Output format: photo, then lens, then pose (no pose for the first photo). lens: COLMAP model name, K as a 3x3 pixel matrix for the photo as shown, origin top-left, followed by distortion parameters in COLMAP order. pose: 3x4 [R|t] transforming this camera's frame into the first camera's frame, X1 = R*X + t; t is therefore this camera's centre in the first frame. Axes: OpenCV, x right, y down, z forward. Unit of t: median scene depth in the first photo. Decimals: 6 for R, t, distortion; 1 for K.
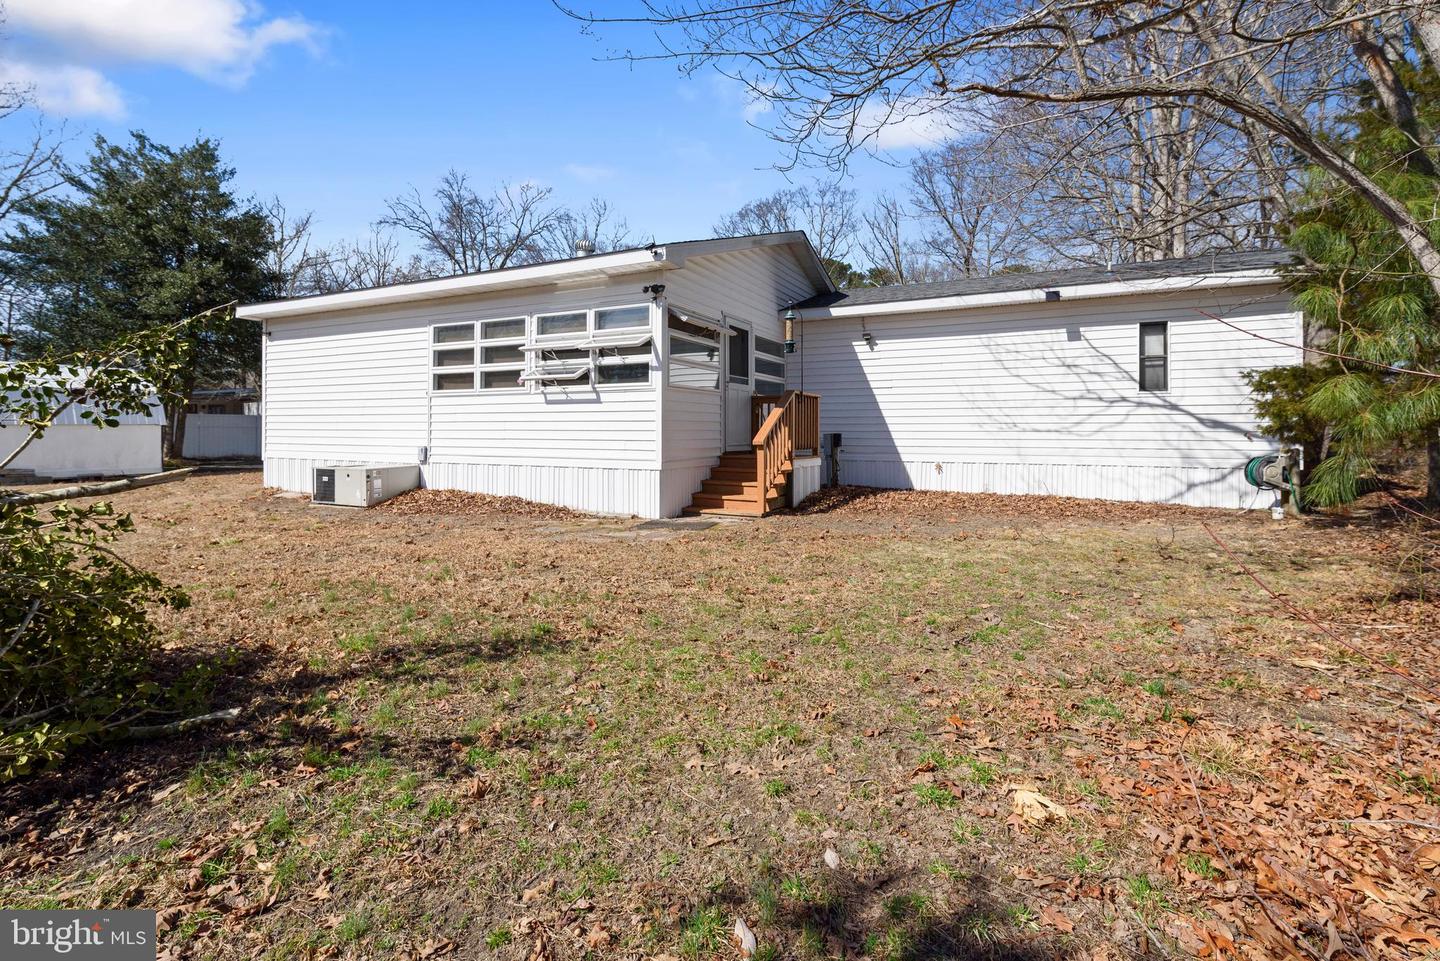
lens RADIAL K [[648.6, 0, 726.2], [0, 648.6, 471.9], [0, 0, 1]] dist [0.003639, -0.000020]
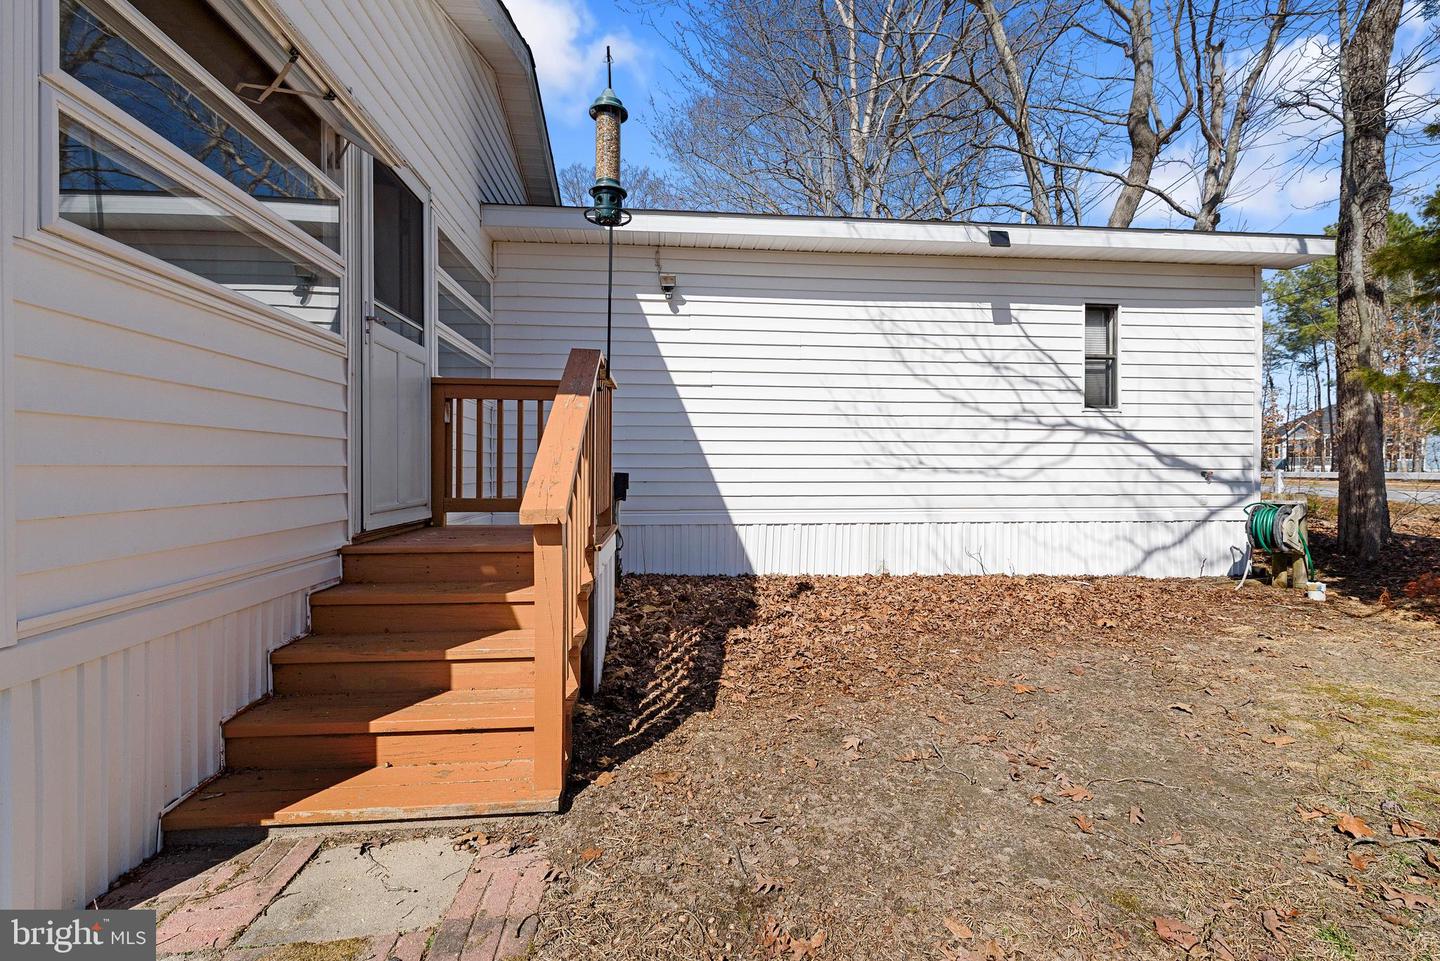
lens RADIAL K [[648.6, 0, 726.2], [0, 648.6, 471.9], [0, 0, 1]] dist [0.003639, -0.000020]
pose [[0.846801, -0.004554, 0.531890, -0.020125], [0.030820, 0.998703, -0.040516, -0.042604], [-0.531016, 0.050702, 0.845844, 0.618364]]
